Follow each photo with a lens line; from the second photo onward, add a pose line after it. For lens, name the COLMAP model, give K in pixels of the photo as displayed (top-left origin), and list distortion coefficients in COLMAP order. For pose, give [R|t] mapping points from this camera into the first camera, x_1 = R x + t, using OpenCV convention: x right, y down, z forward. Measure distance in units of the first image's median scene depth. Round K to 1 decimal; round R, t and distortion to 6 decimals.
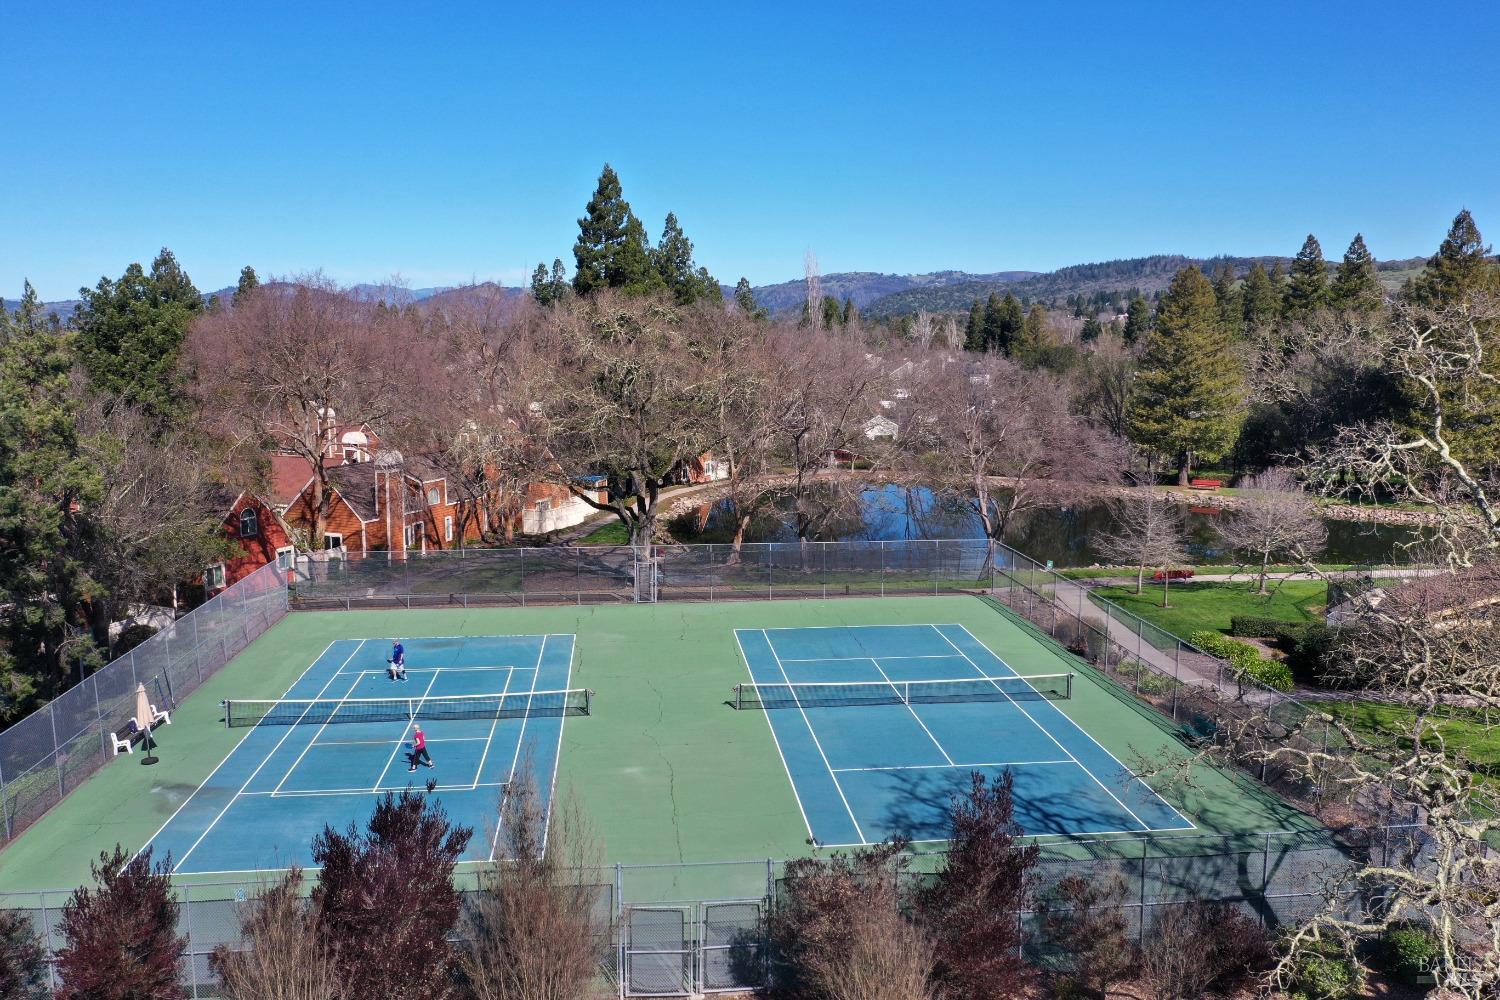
lens RADIAL K [[1176.9, 0, 744.0], [0, 1176.9, 495.8], [0, 0, 1]] dist [-0.020580, -0.008977]
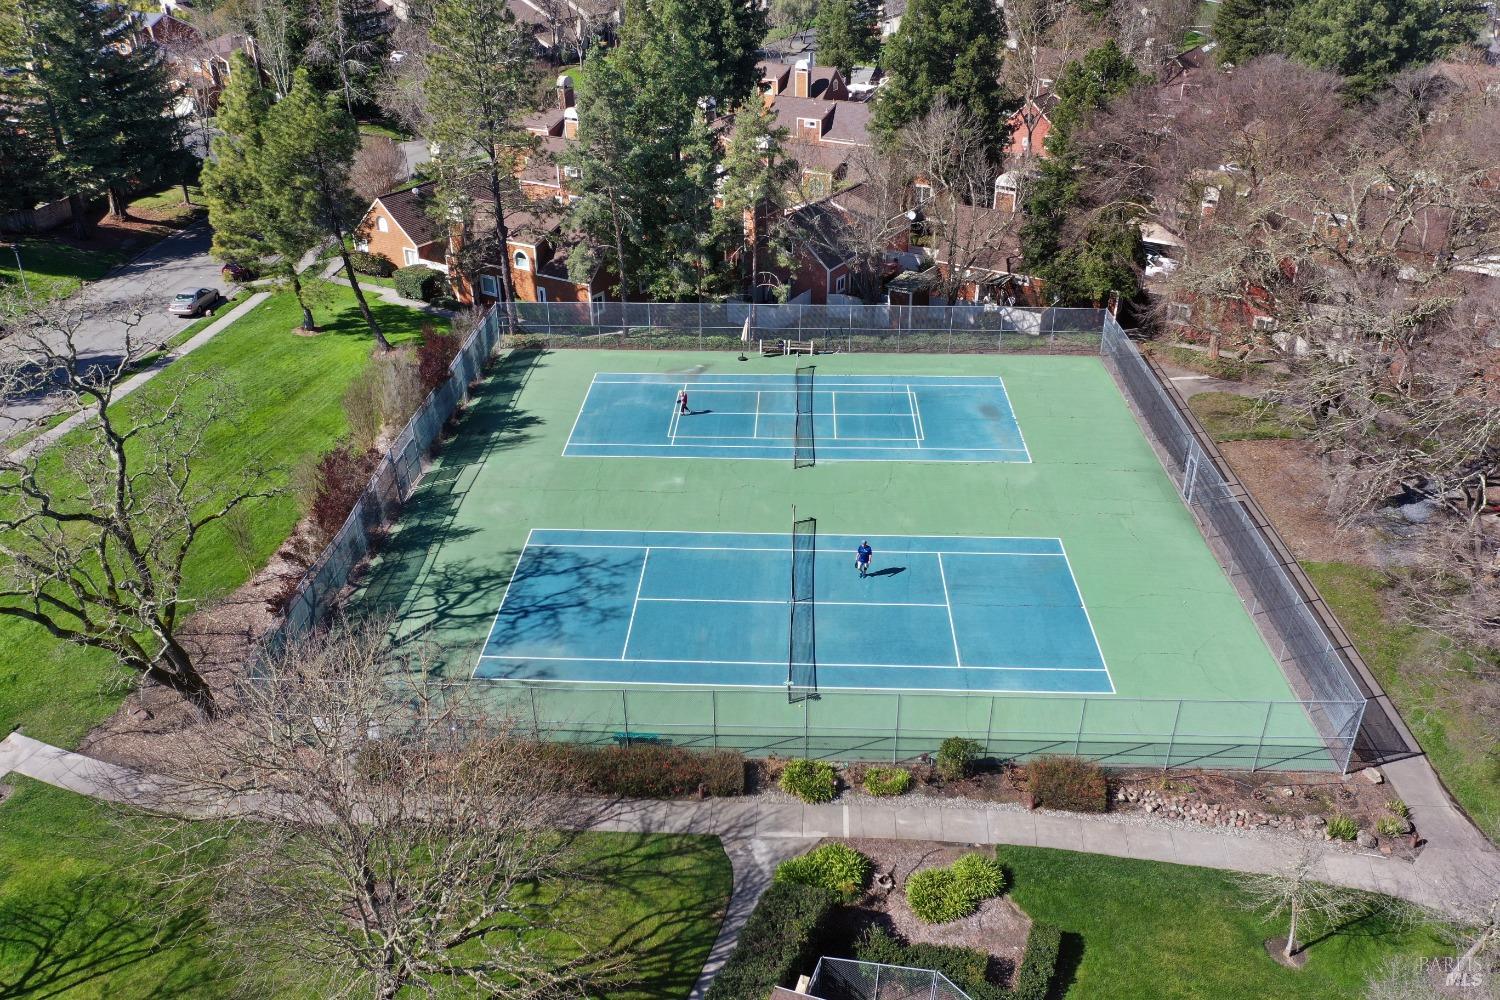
lens RADIAL K [[1176.9, 0, 744.0], [0, 1176.9, 495.8], [0, 0, 1]] dist [-0.020580, -0.008977]
pose [[-0.153461, 0.484570, -0.861186, 1.165908], [-0.123173, 0.855332, 0.503225, -0.508944], [0.980448, 0.183301, -0.071574, 1.126999]]
